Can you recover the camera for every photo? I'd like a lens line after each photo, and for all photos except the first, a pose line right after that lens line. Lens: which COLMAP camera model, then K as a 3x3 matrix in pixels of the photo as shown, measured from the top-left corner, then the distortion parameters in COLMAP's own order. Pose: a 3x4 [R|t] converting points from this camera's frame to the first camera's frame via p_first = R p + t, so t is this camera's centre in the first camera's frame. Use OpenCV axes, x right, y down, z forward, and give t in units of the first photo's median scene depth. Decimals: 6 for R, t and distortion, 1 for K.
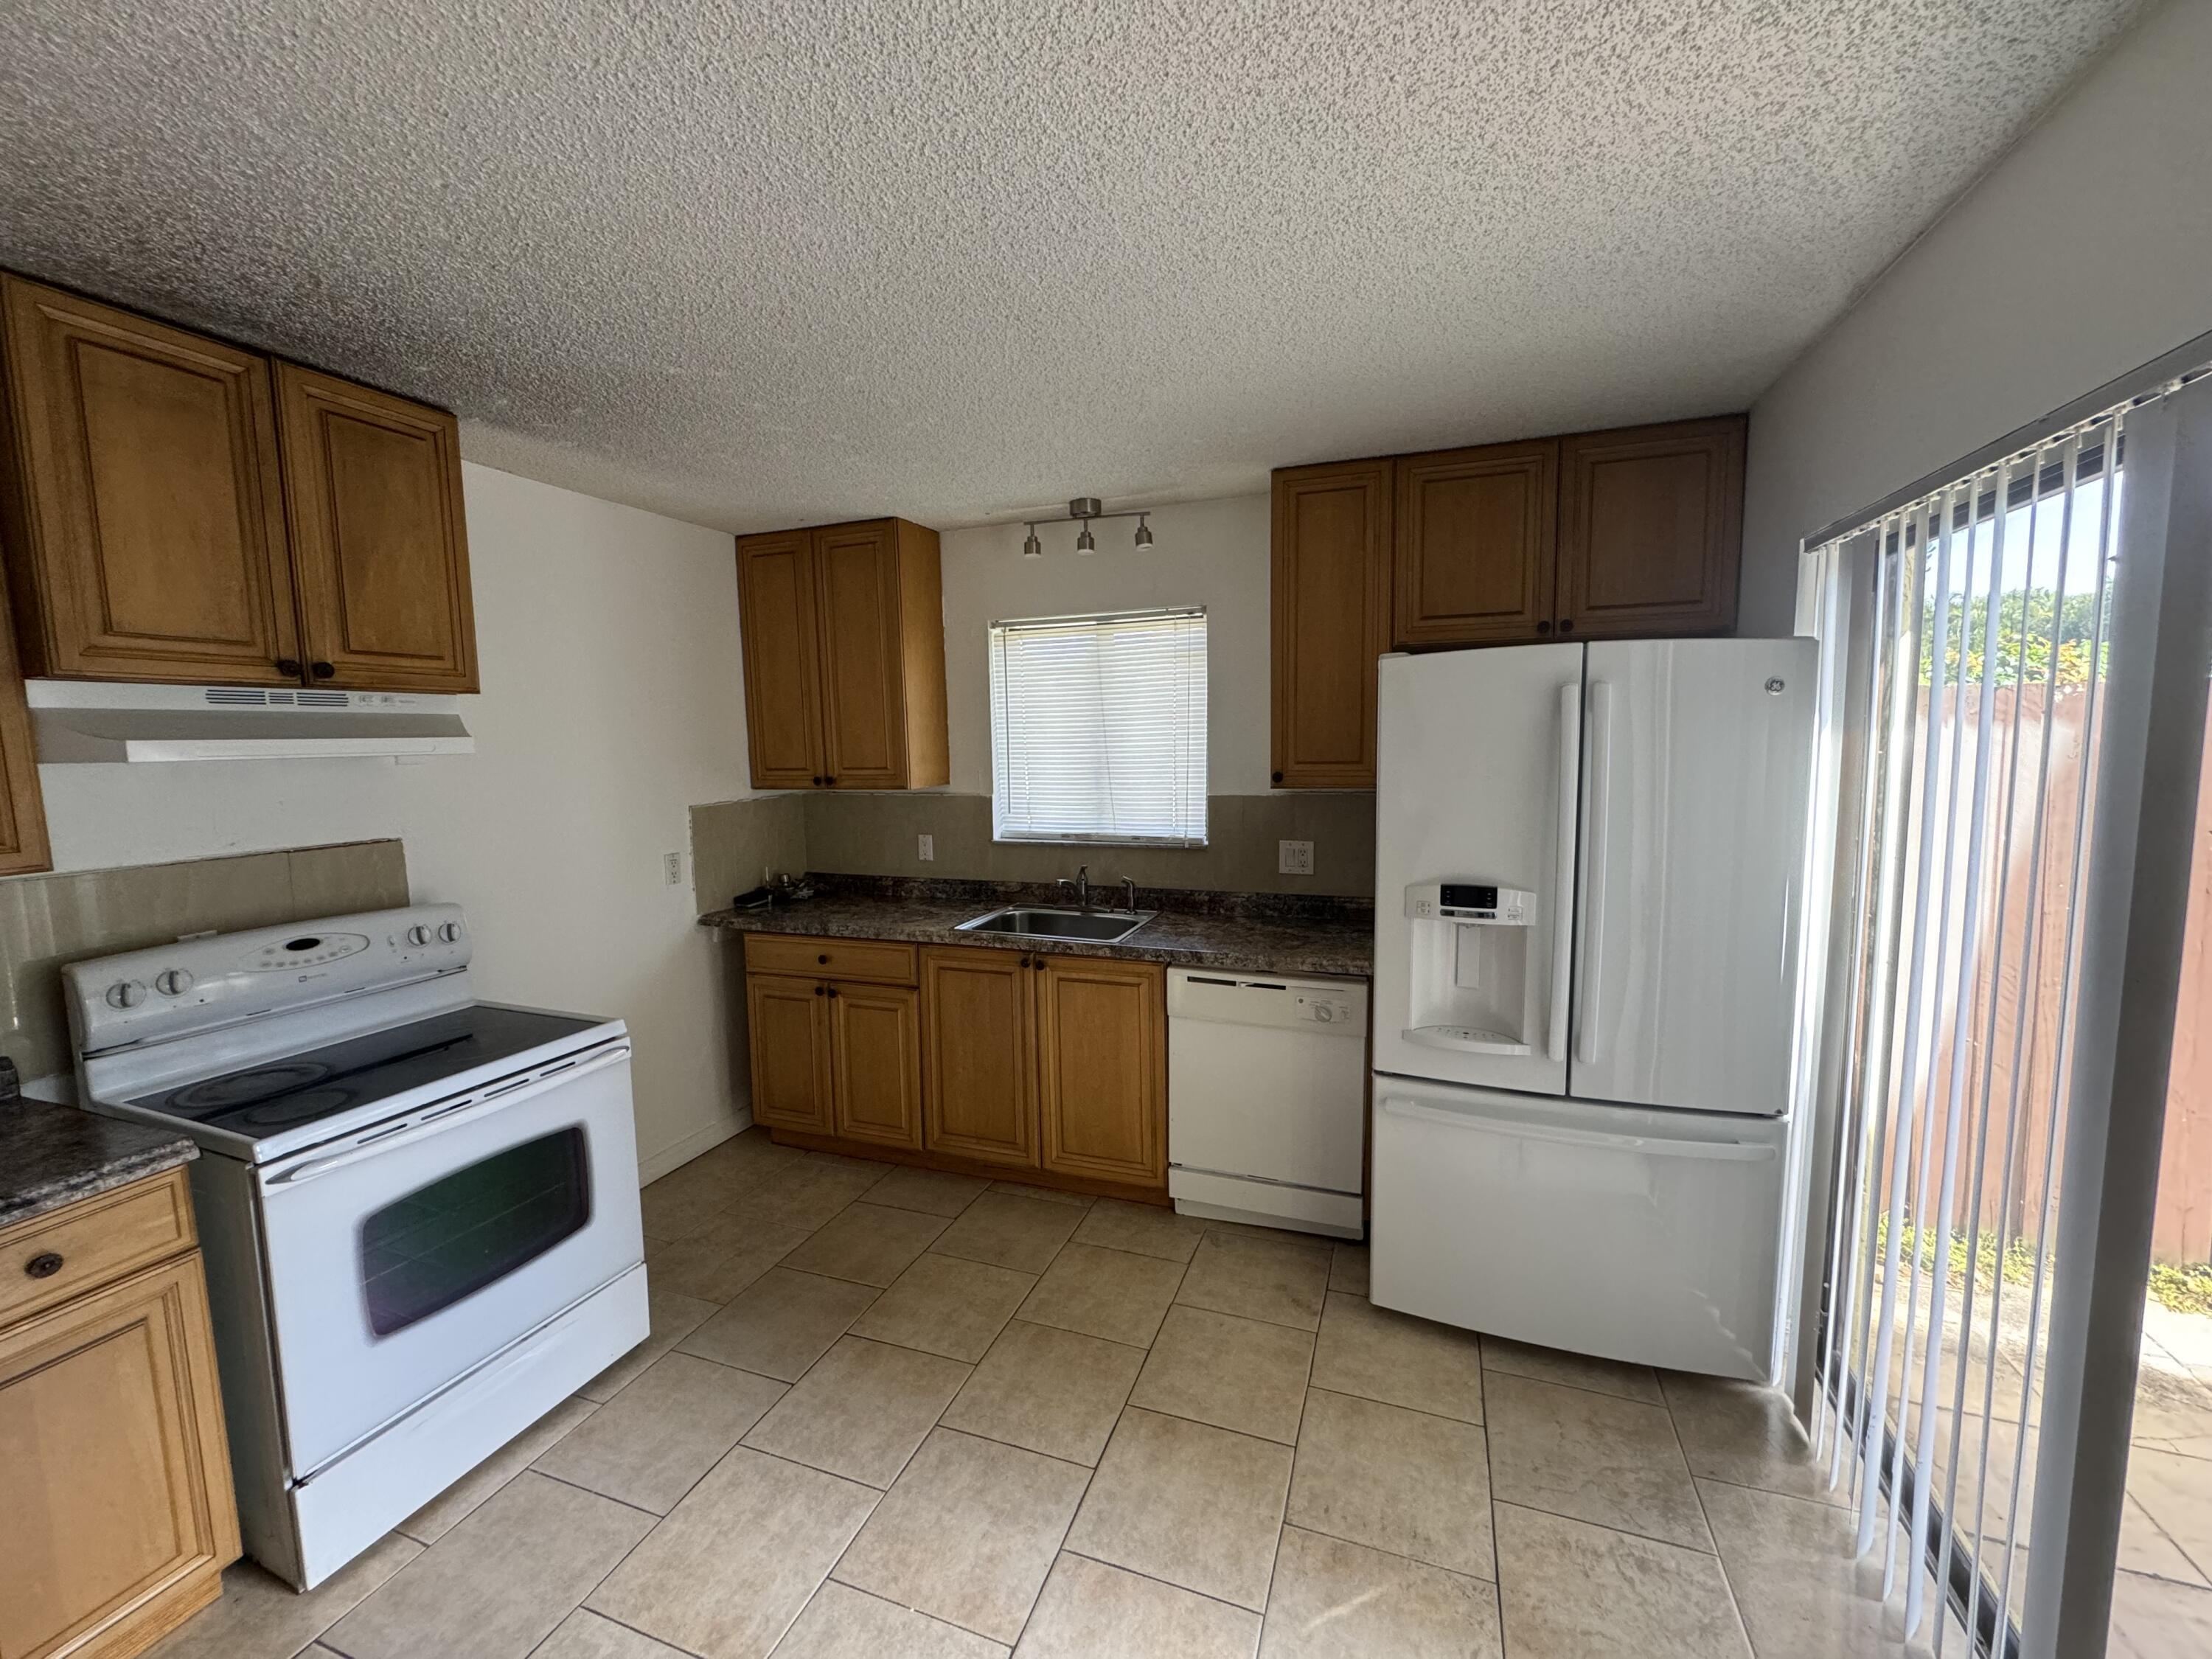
lens RADIAL K [[889.5, 0, 1099.9], [0, 889.5, 830.5], [0, 0, 1]] dist [-0.002970, 0.000134]
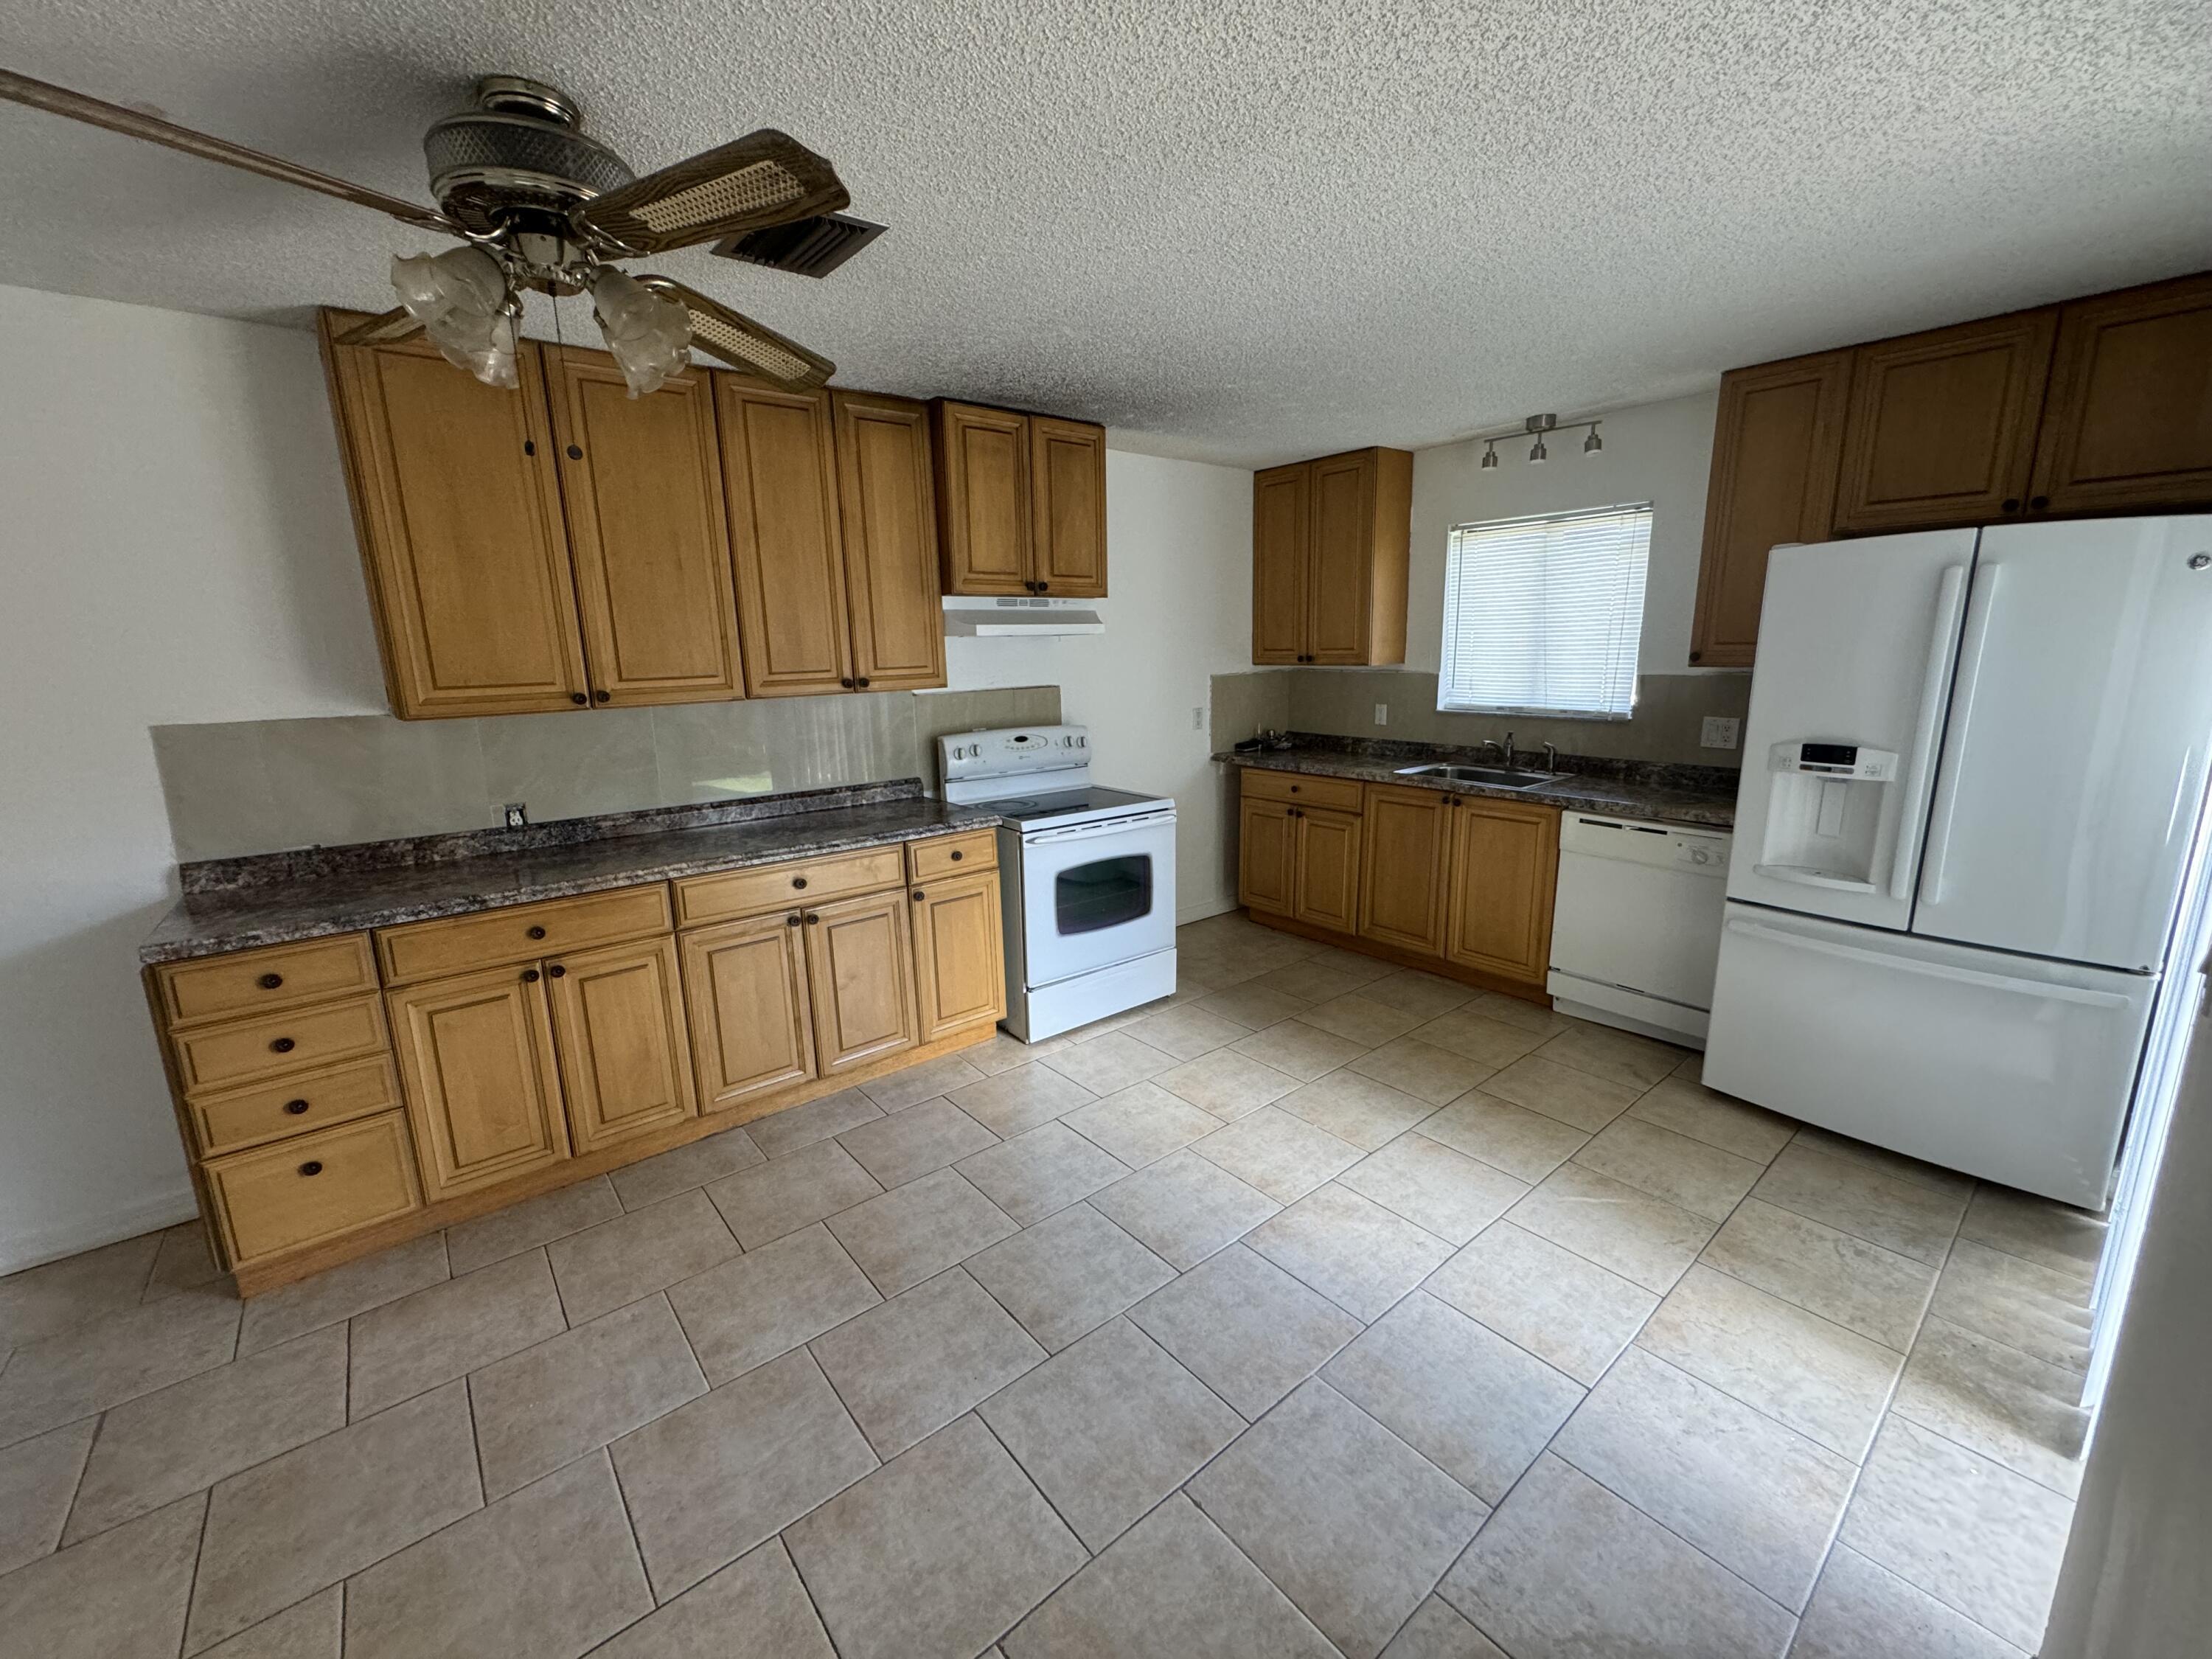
lens RADIAL K [[889.5, 0, 1106.3], [0, 889.5, 833.0], [0, 0, 1]] dist [-0.002970, 0.000134]
pose [[0.866817, 0.105236, -0.487395, 0.159980], [-0.047657, 0.990485, 0.129103, 0.067697], [0.496344, -0.088681, 0.863585, -0.476209]]
